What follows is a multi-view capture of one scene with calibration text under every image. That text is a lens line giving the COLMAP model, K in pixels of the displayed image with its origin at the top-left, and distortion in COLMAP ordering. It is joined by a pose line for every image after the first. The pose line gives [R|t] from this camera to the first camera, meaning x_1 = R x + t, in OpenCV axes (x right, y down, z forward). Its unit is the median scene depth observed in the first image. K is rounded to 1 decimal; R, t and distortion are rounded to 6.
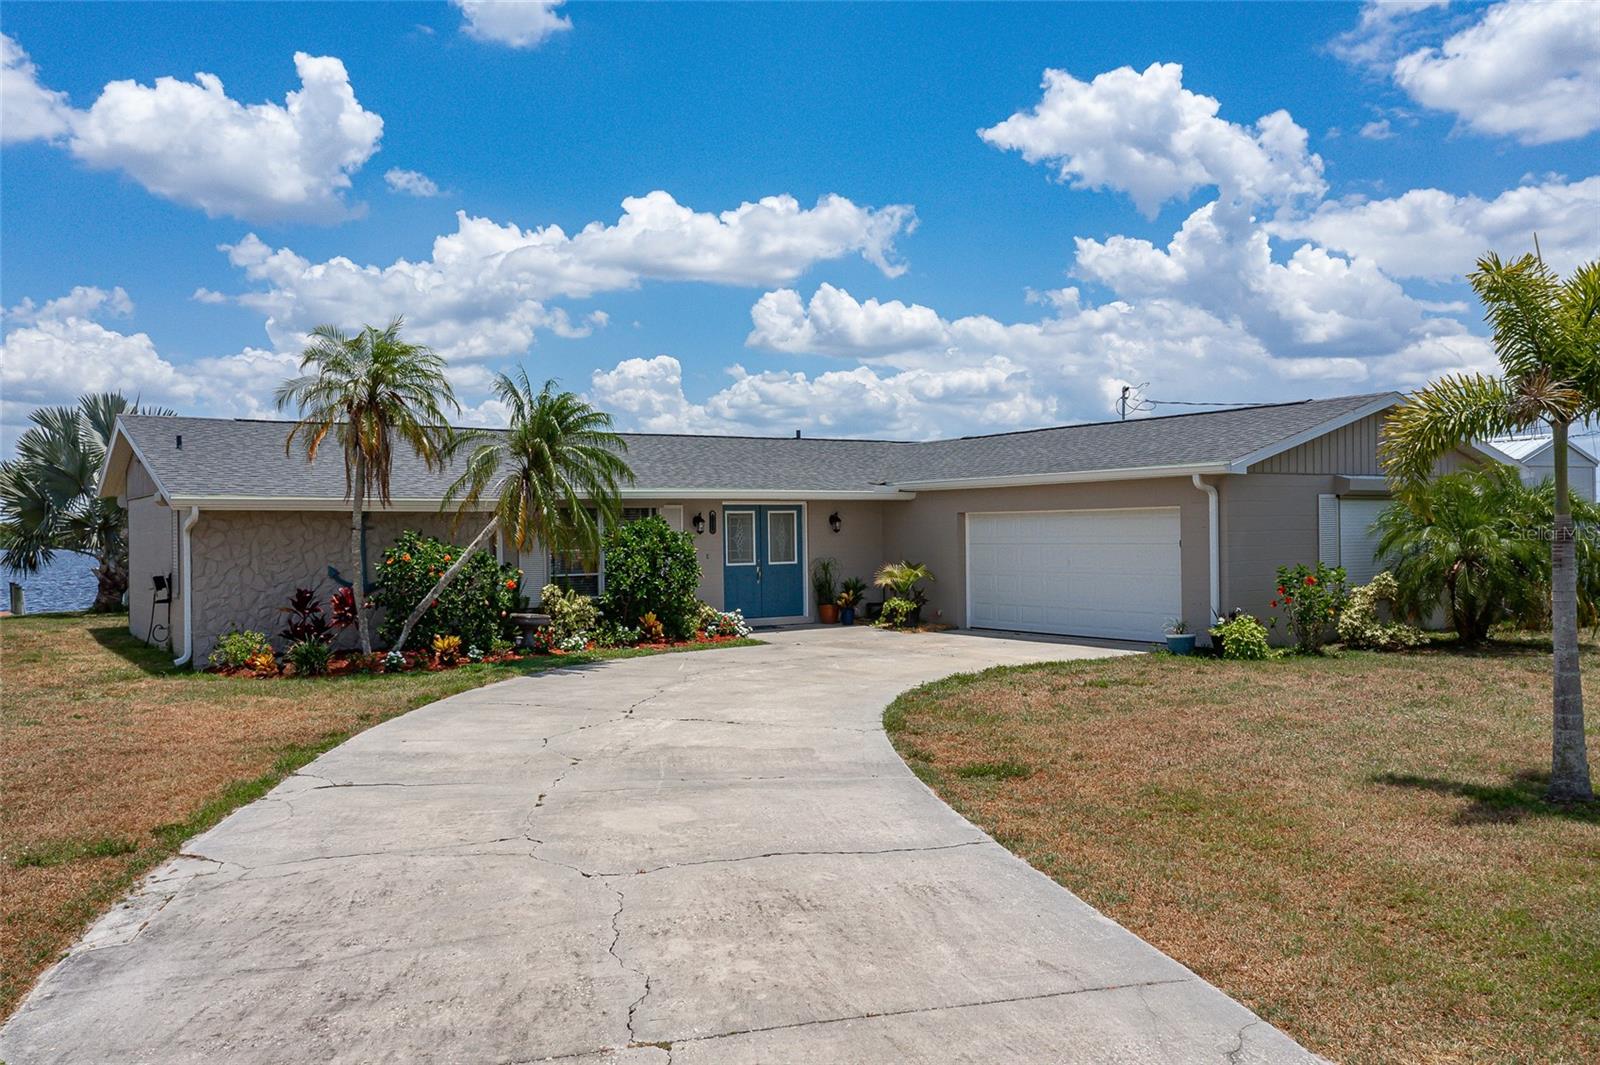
lens RADIAL K [[1214.4, 0, 800.0], [0, 1214.4, 532.5], [0, 0, 1]] dist [0.005902, 0.024568]
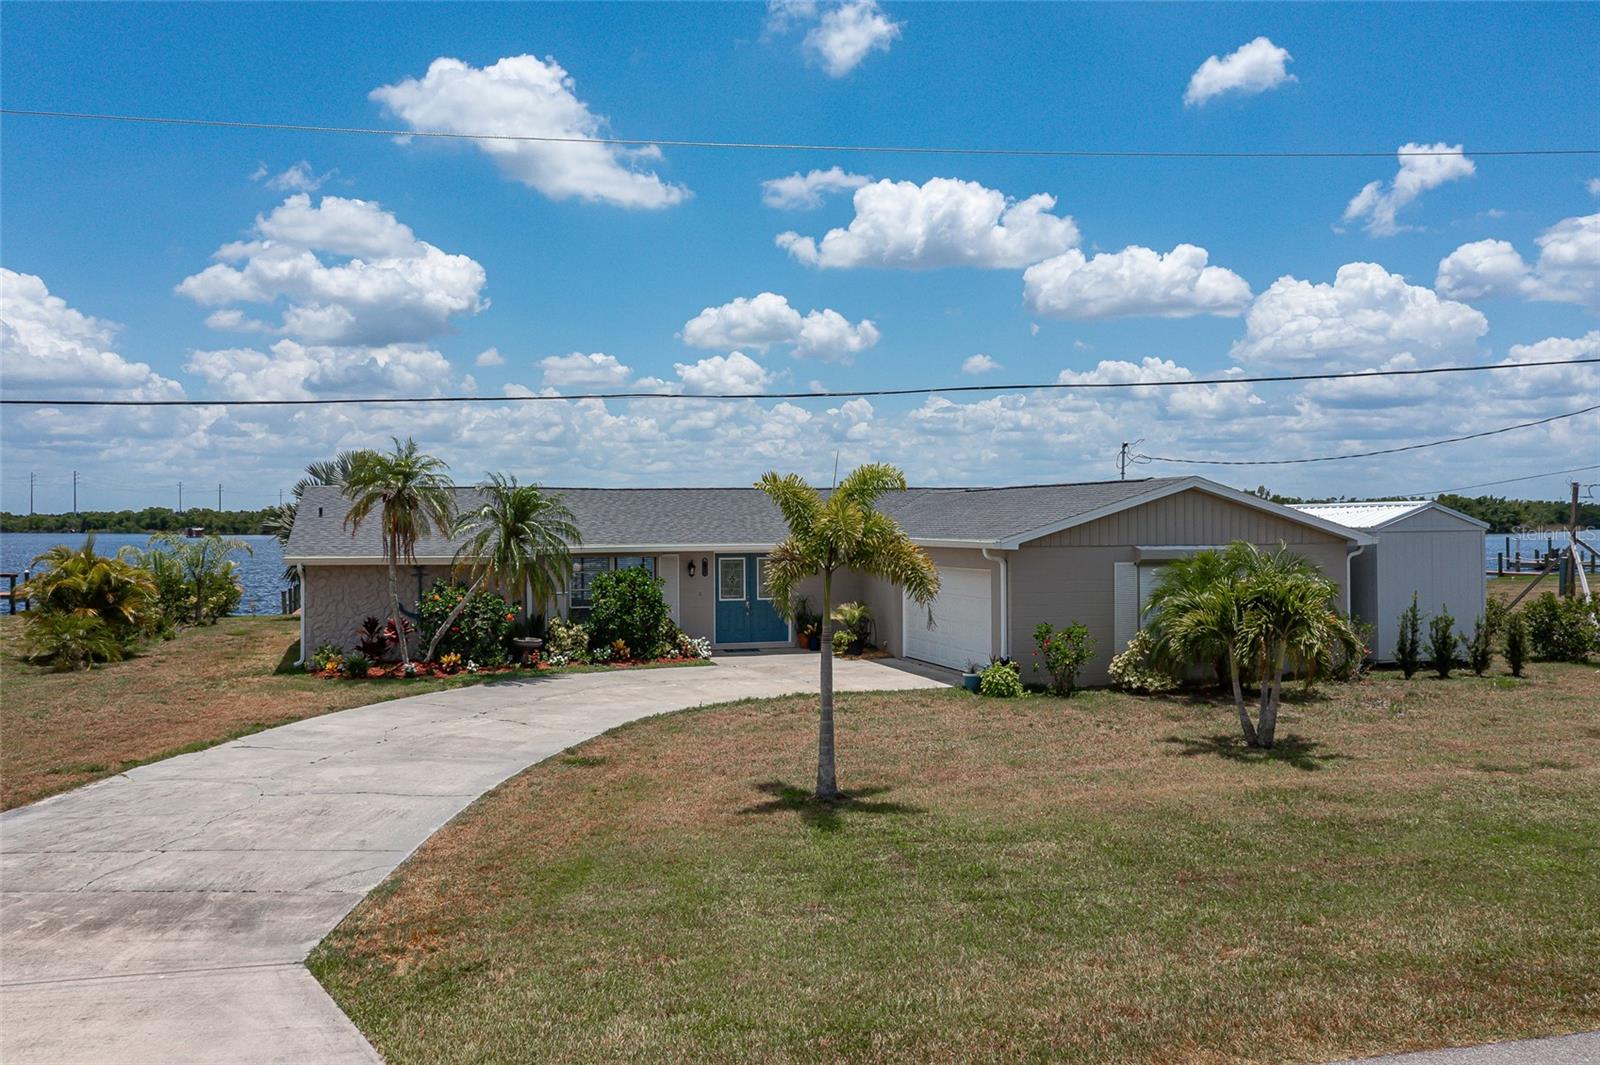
lens RADIAL K [[1214.4, 0, 800.0], [0, 1214.4, 532.5], [0, 0, 1]] dist [0.005902, 0.024568]
pose [[0.960262, 0.010337, -0.278907, 0.486813], [-0.008908, 0.999940, 0.006392, -0.068990], [0.278957, -0.003653, 0.960297, -0.262079]]
